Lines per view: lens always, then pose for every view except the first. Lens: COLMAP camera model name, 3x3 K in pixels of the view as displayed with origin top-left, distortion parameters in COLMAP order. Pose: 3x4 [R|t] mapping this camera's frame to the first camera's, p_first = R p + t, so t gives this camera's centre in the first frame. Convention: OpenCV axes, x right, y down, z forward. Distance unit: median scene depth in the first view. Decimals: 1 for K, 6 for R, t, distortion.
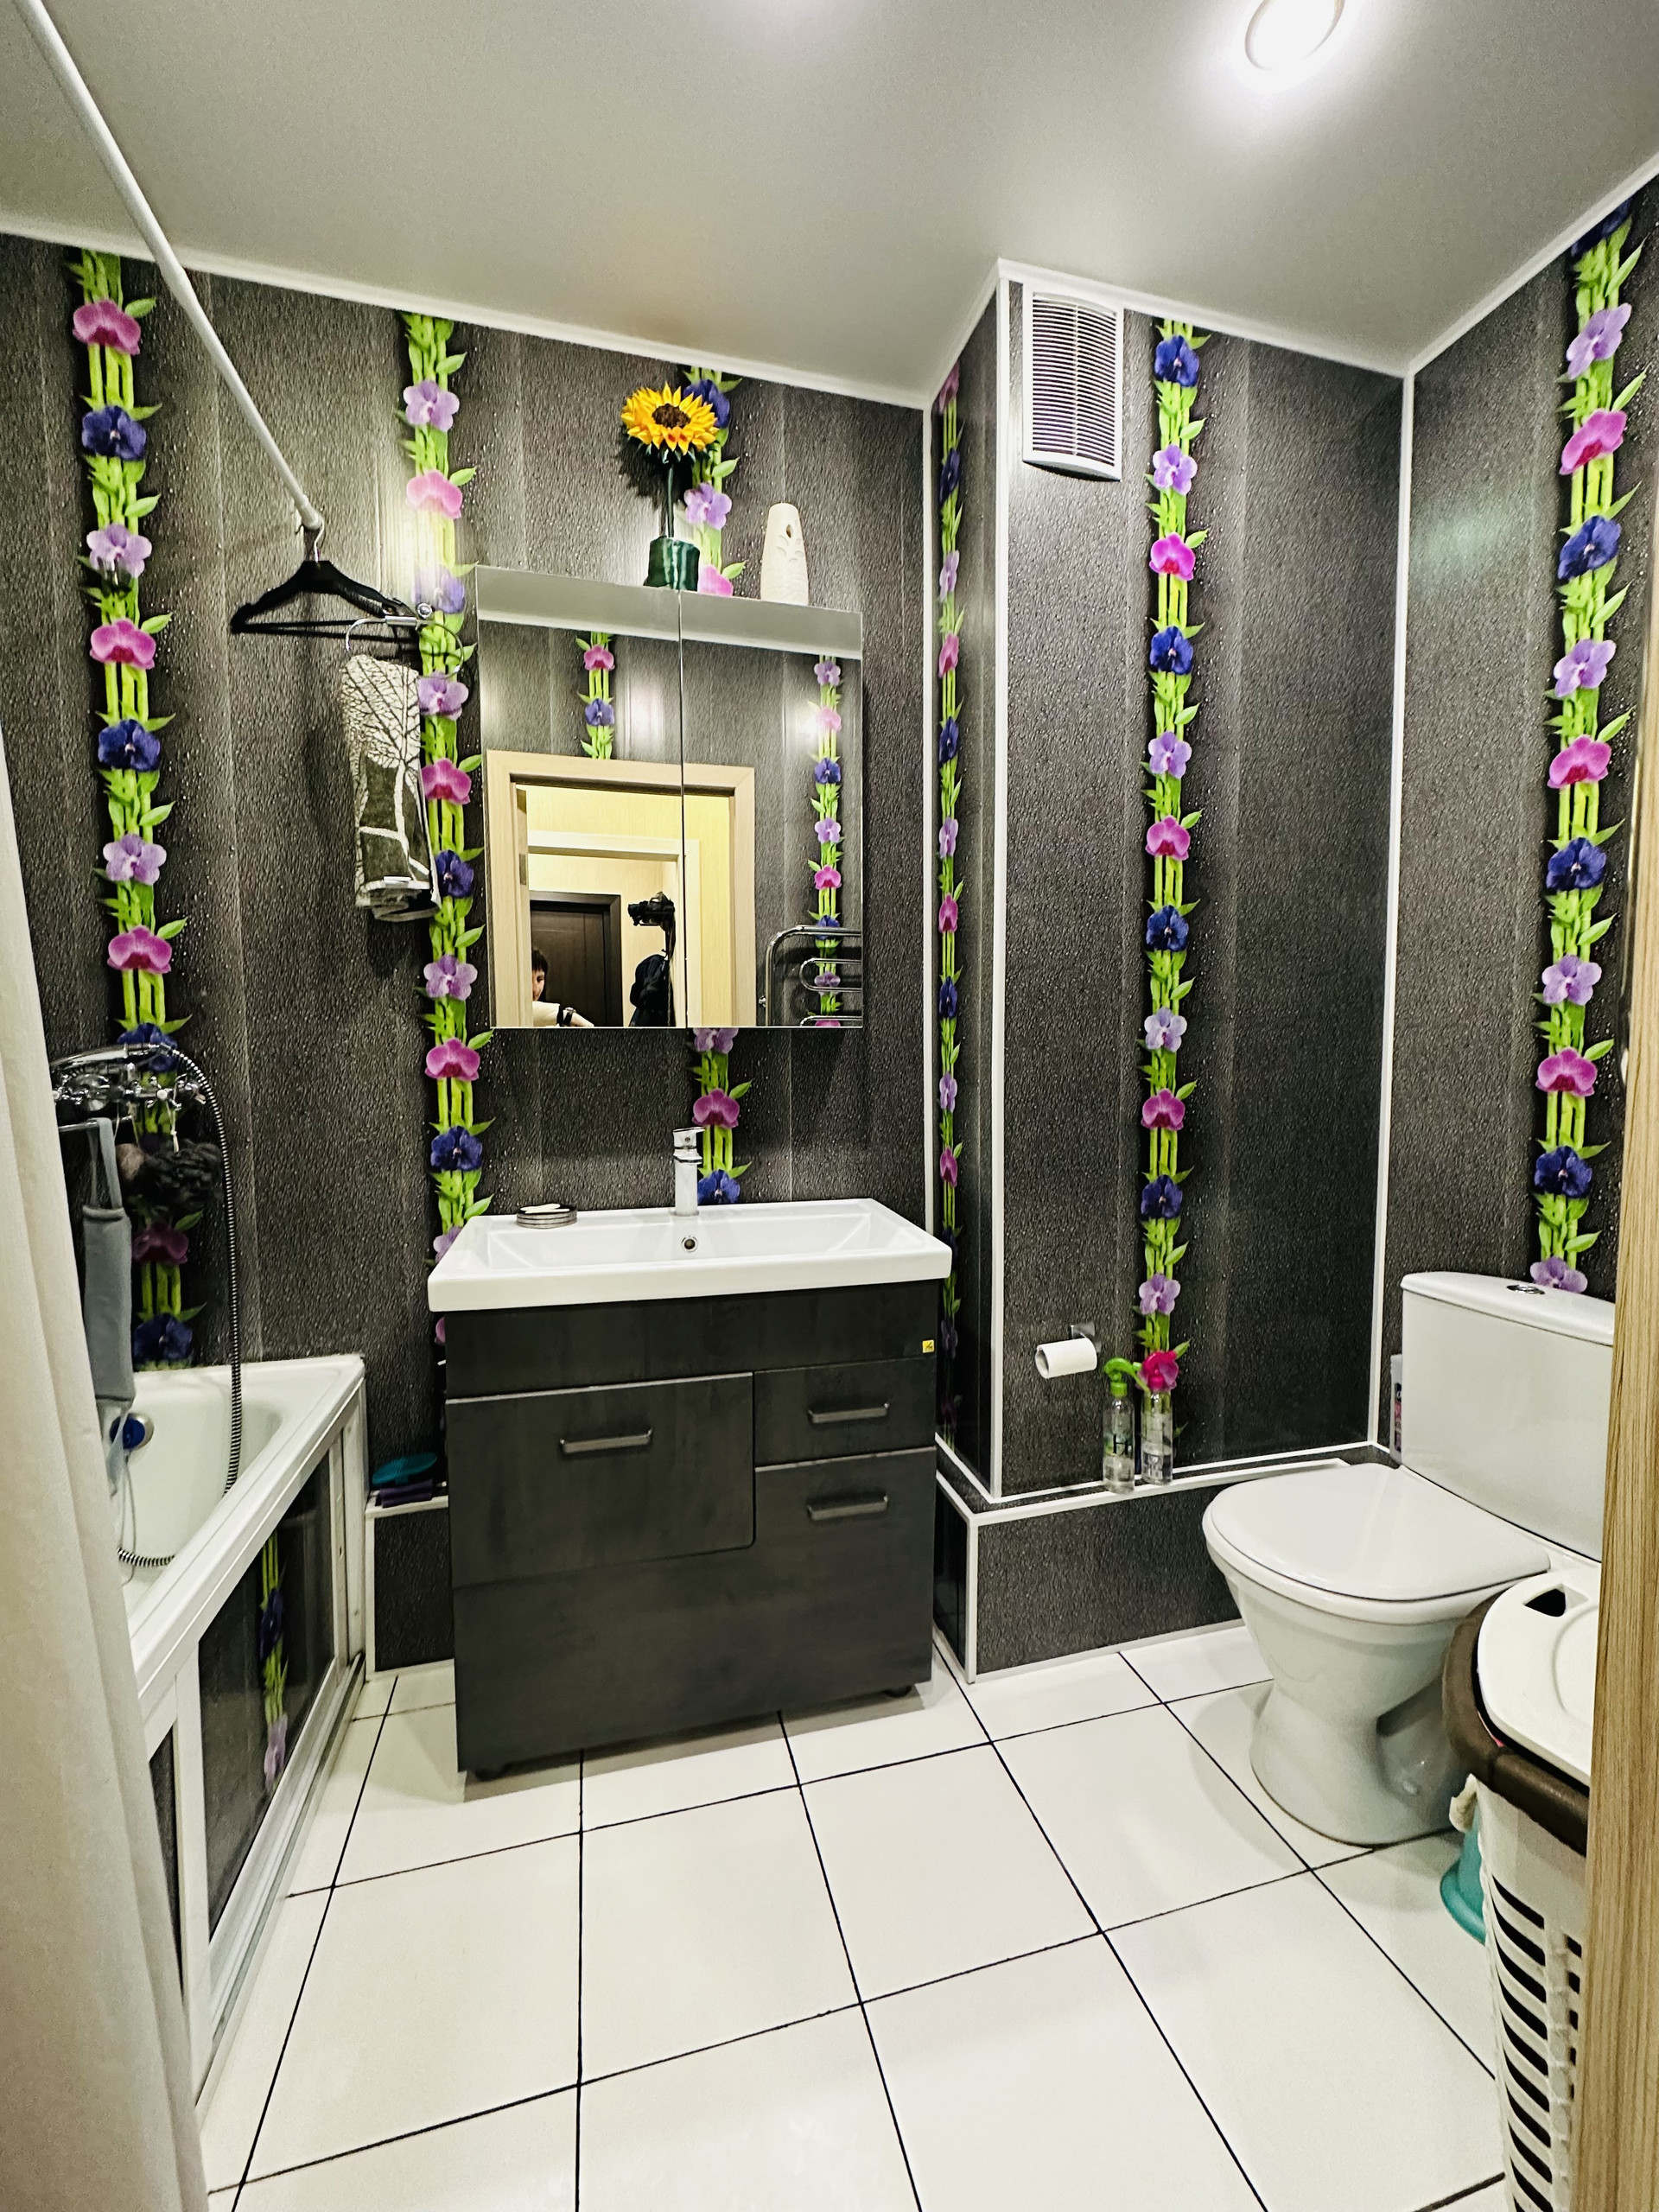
lens RADIAL K [[881.2, 0, 831.0], [0, 881.2, 1103.4], [0, 0, 1]] dist [-0.000870, 0.000040]
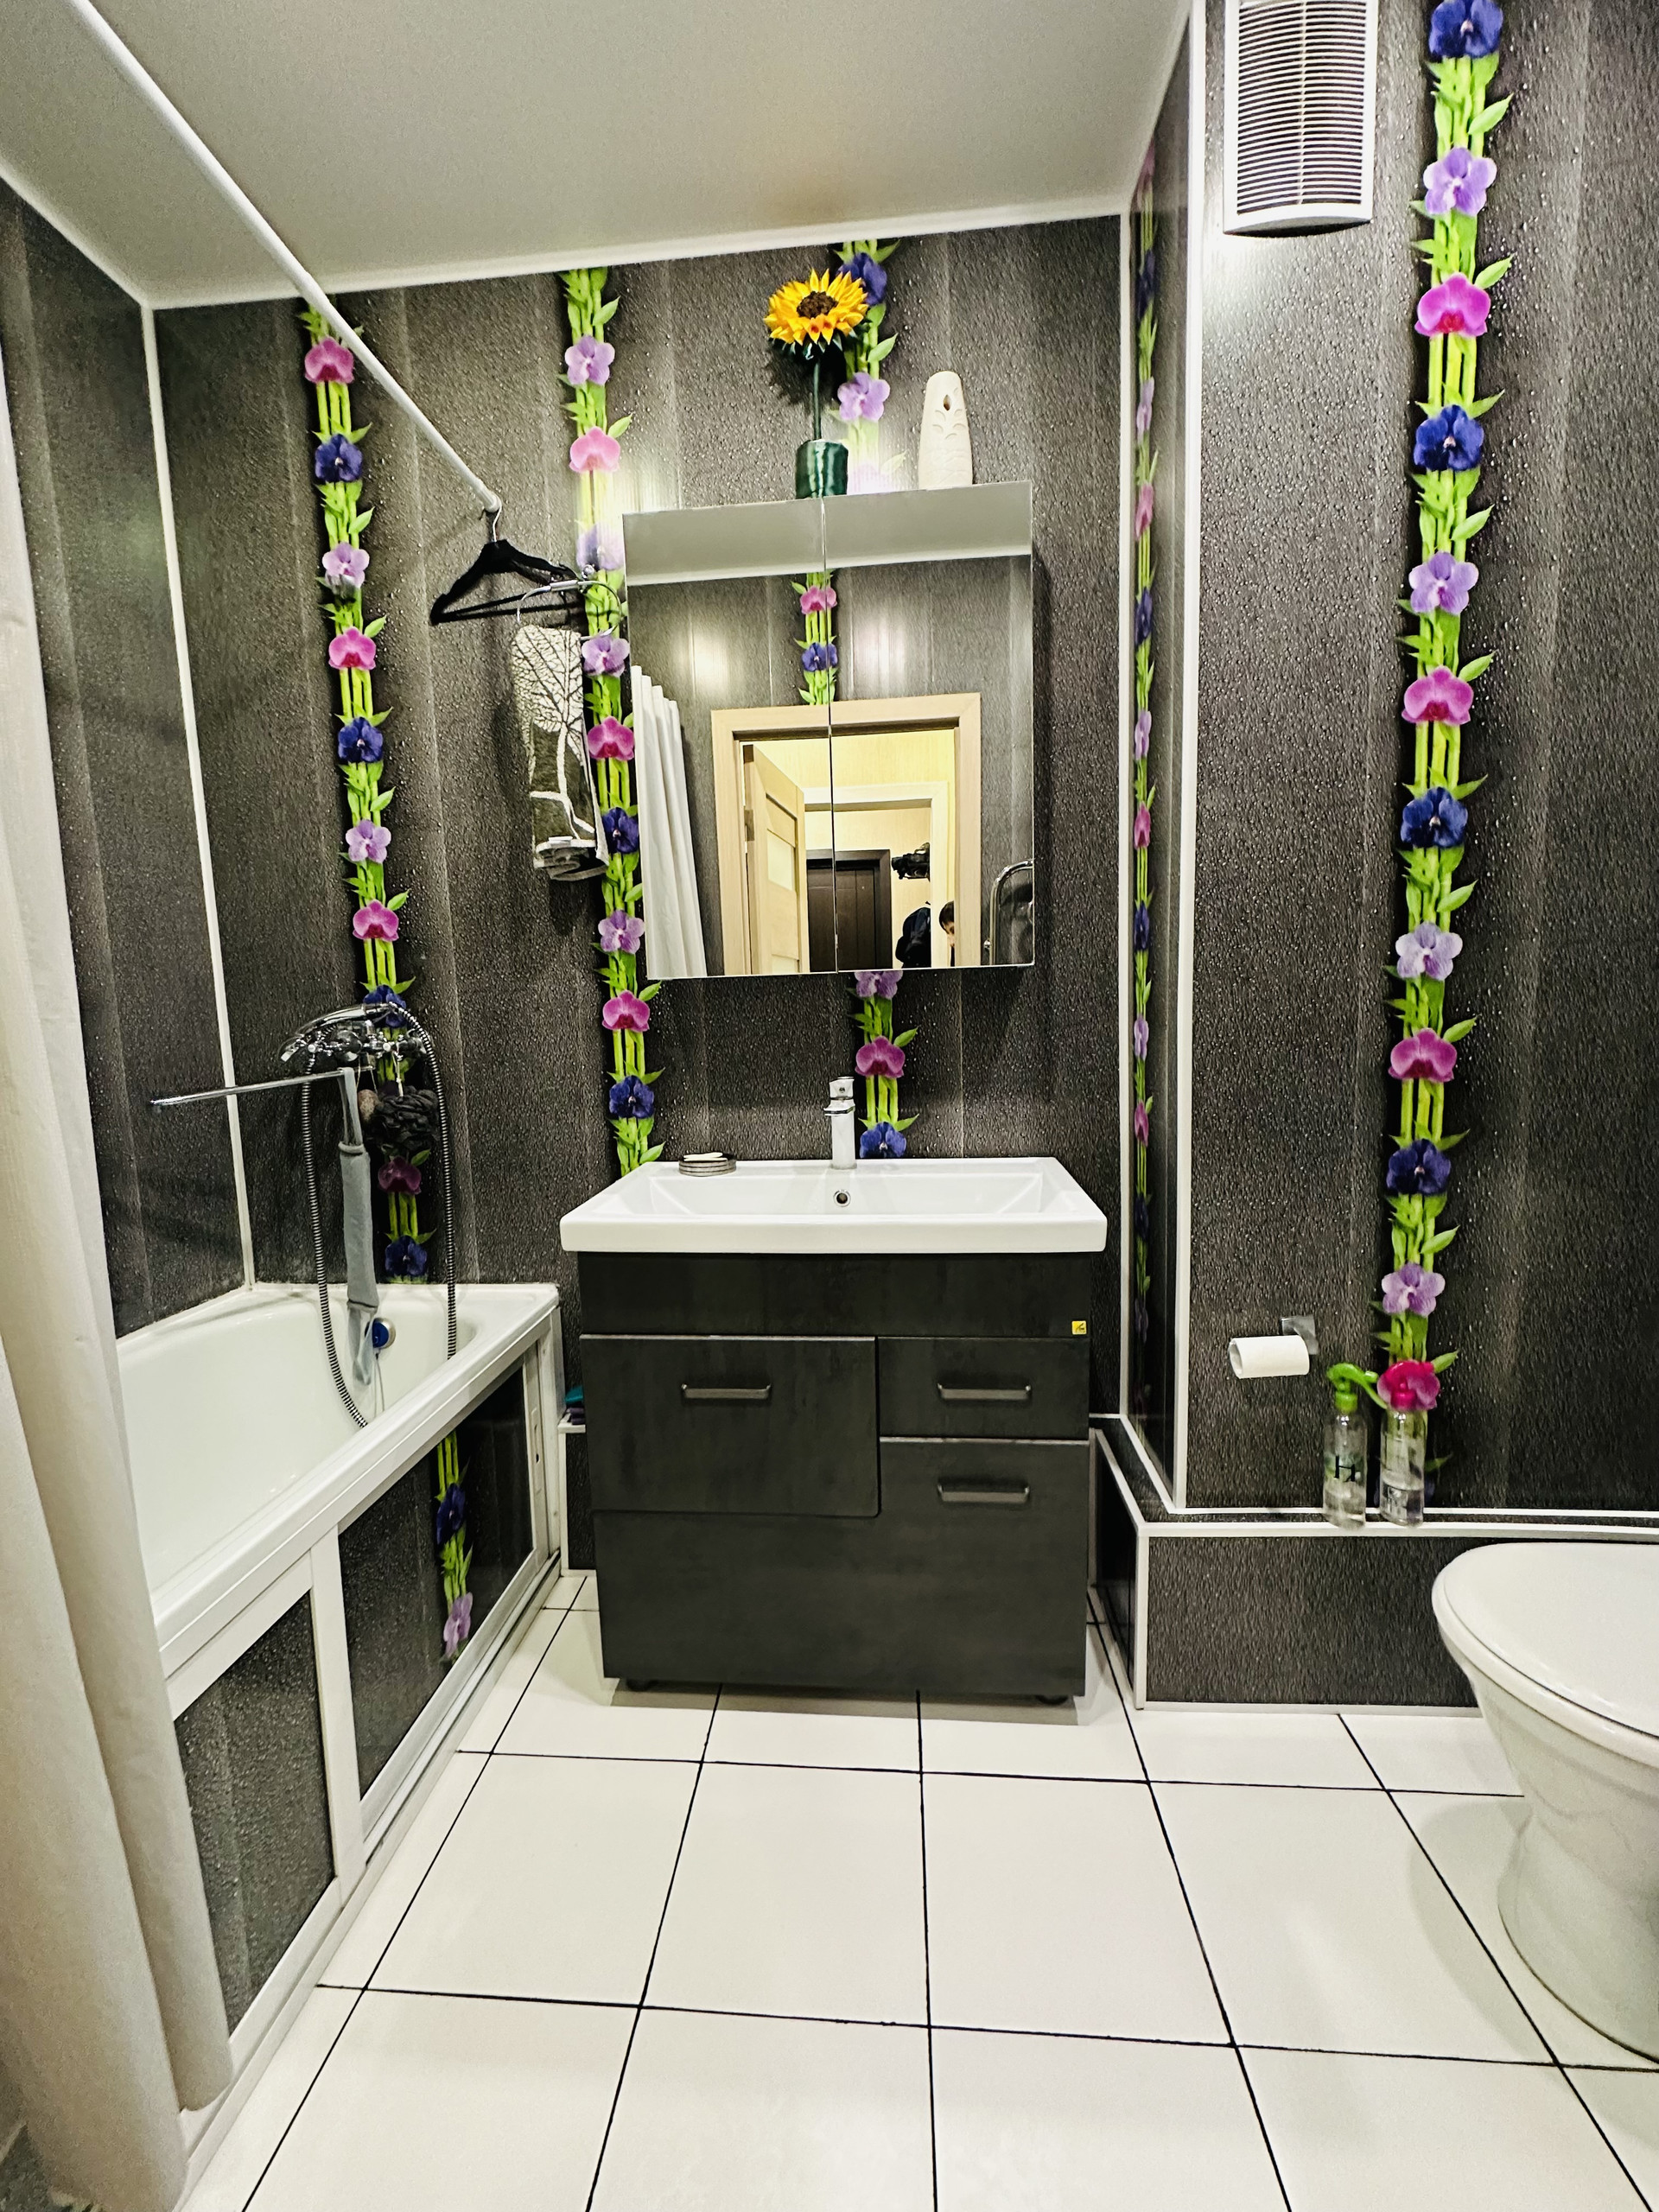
lens RADIAL K [[881.2, 0, 831.0], [0, 881.2, 1103.4], [0, 0, 1]] dist [-0.000870, 0.000040]
pose [[0.943108, 0.012086, -0.332266, 0.148488], [0.005301, 0.998666, 0.051371, 0.006645], [0.332444, -0.050210, 0.941786, 0.095393]]
